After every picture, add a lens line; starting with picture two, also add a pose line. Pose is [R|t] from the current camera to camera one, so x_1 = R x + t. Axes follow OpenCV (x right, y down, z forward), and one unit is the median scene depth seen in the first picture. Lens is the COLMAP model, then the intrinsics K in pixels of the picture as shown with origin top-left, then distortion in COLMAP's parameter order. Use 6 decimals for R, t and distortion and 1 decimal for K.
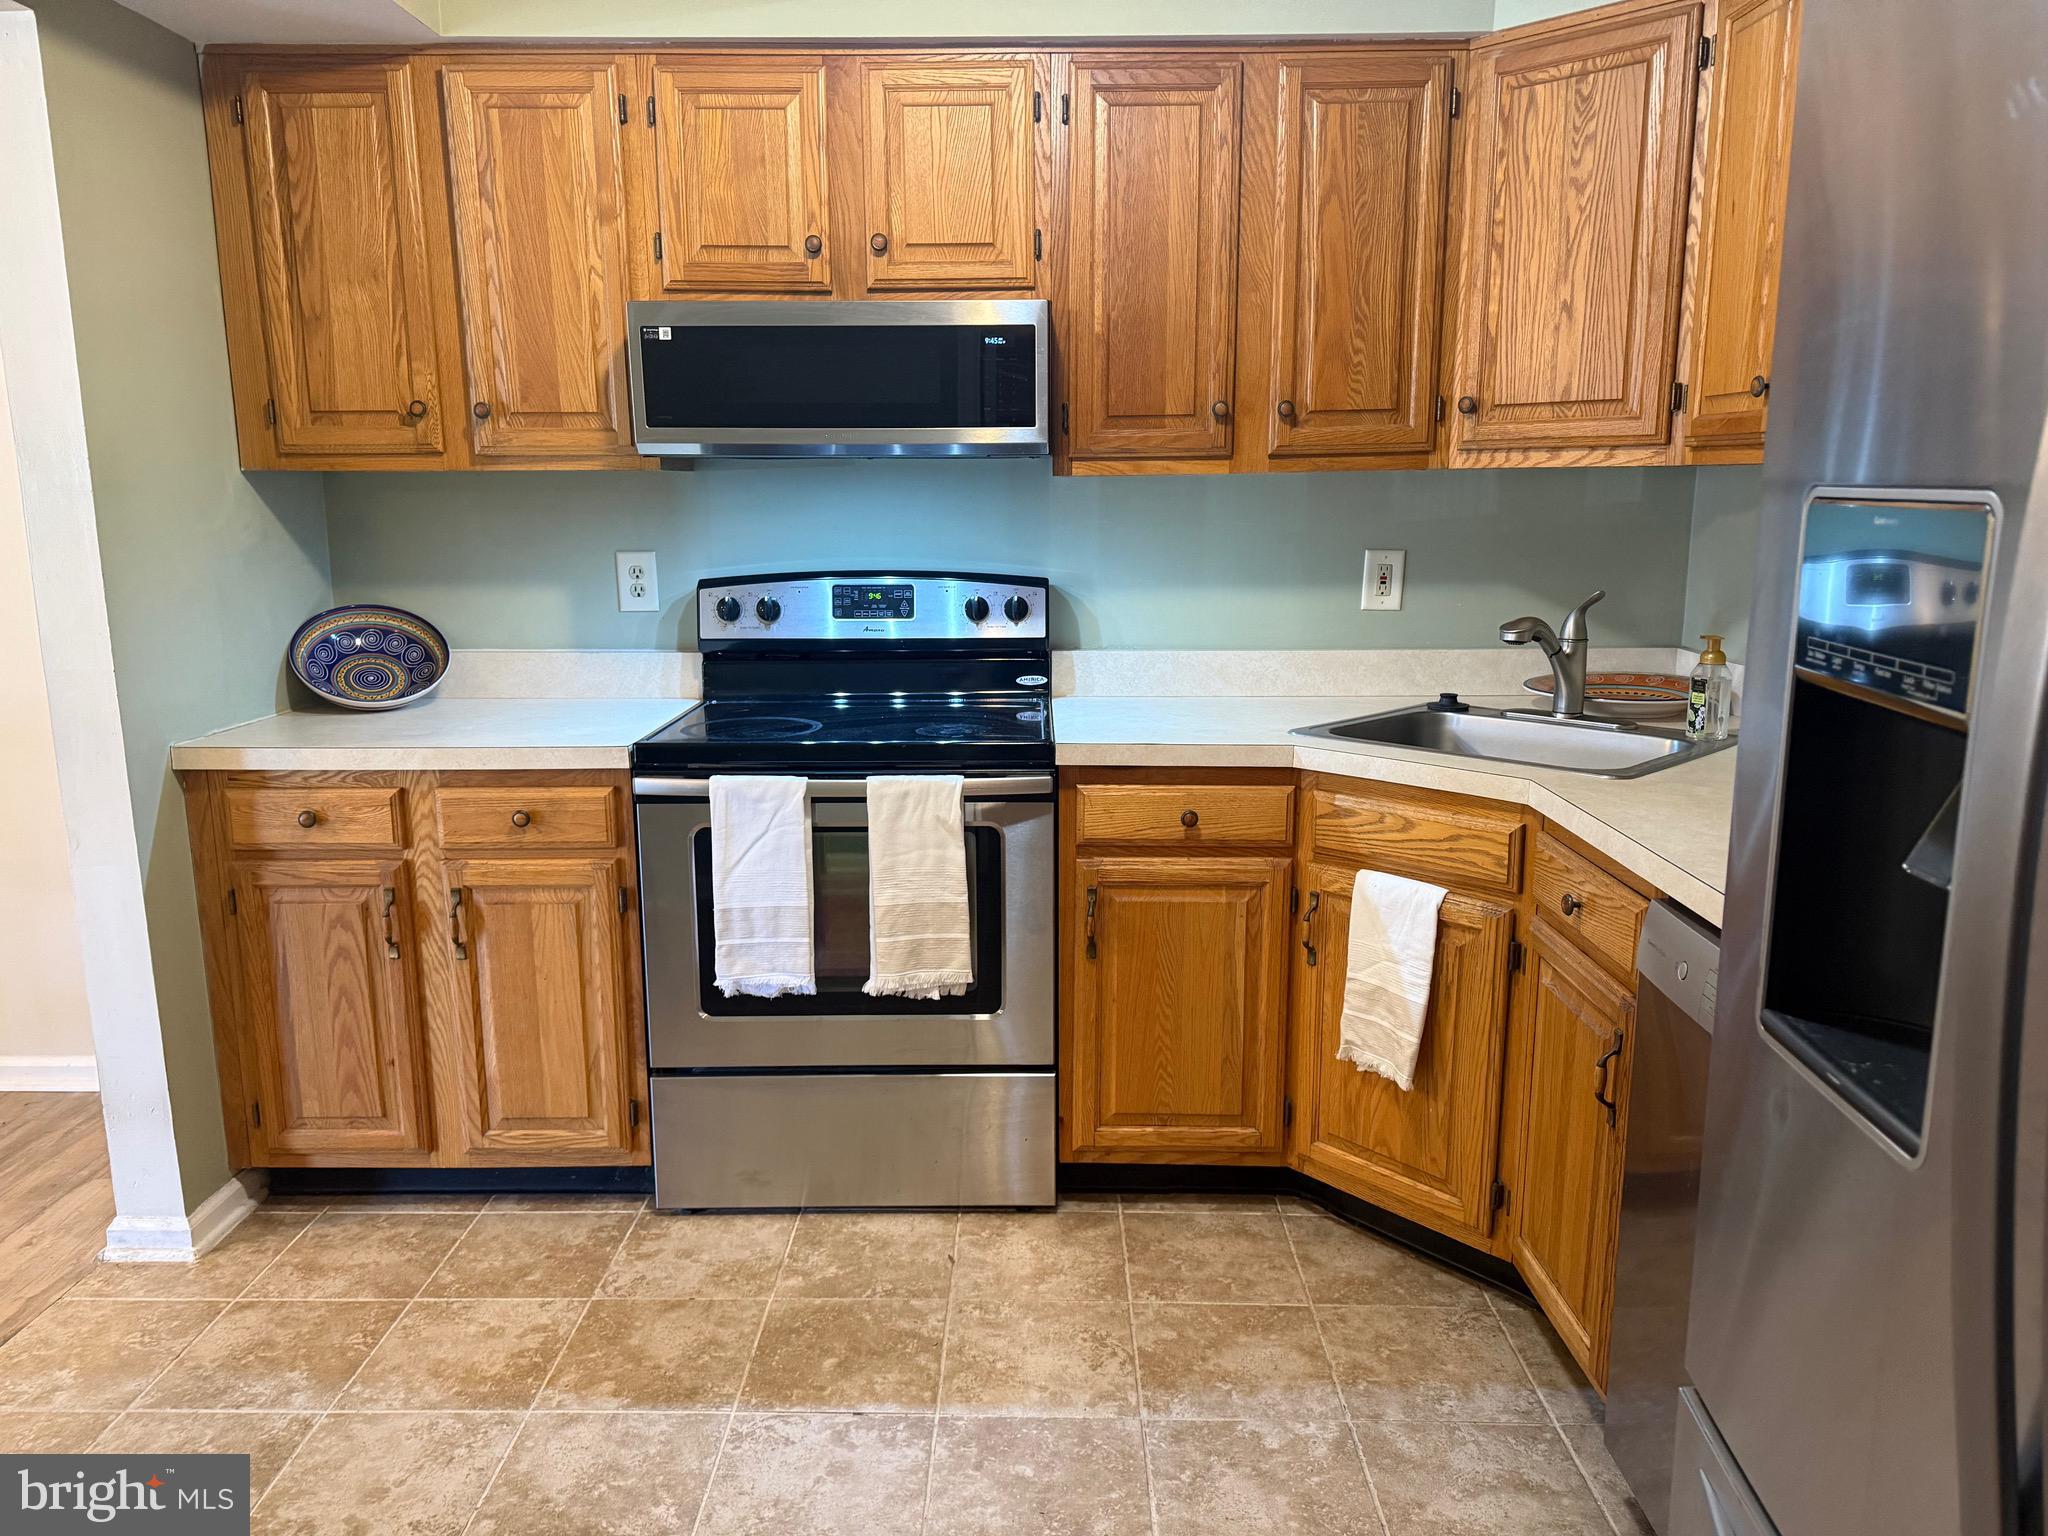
lens RADIAL K [[1456.9, 0, 1022.8], [0, 1456.9, 778.1], [0, 0, 1]] dist [0.037180, -0.043156]
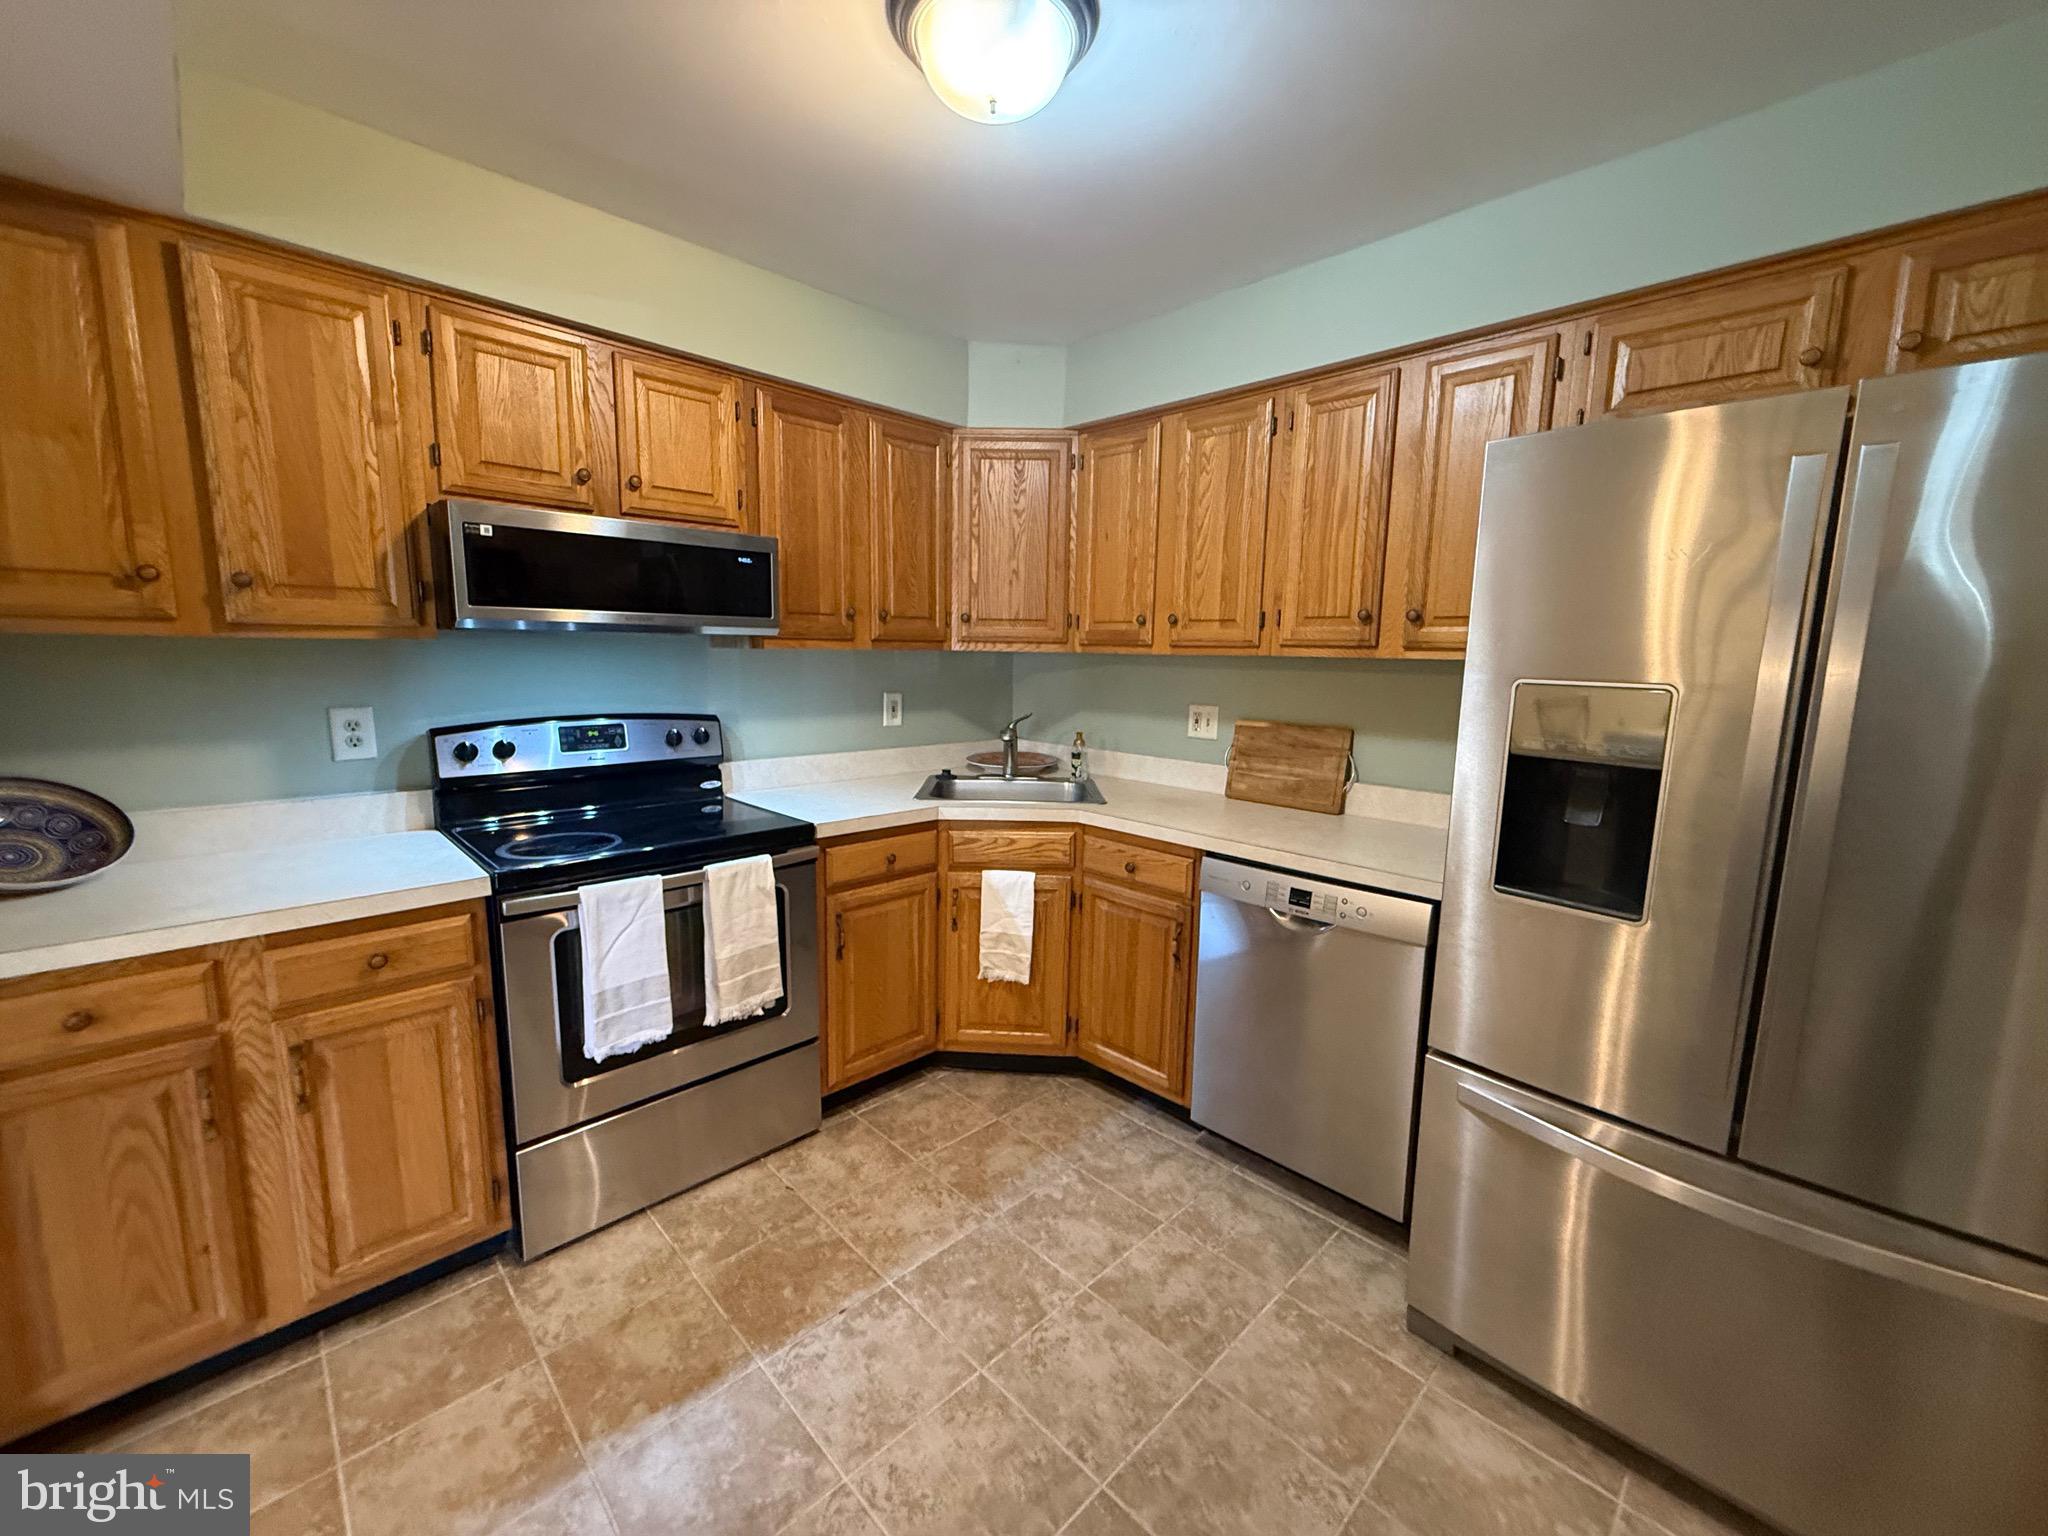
lens RADIAL K [[815.4, 0, 1025.1], [0, 815.4, 763.5], [0, 0, 1]] dist [-0.006730, 0.001044]
pose [[0.698547, -0.081758, 0.710878, -0.413819], [0.117653, 0.993054, -0.001401, -0.058311], [-0.705826, 0.084615, 0.703314, 0.227073]]
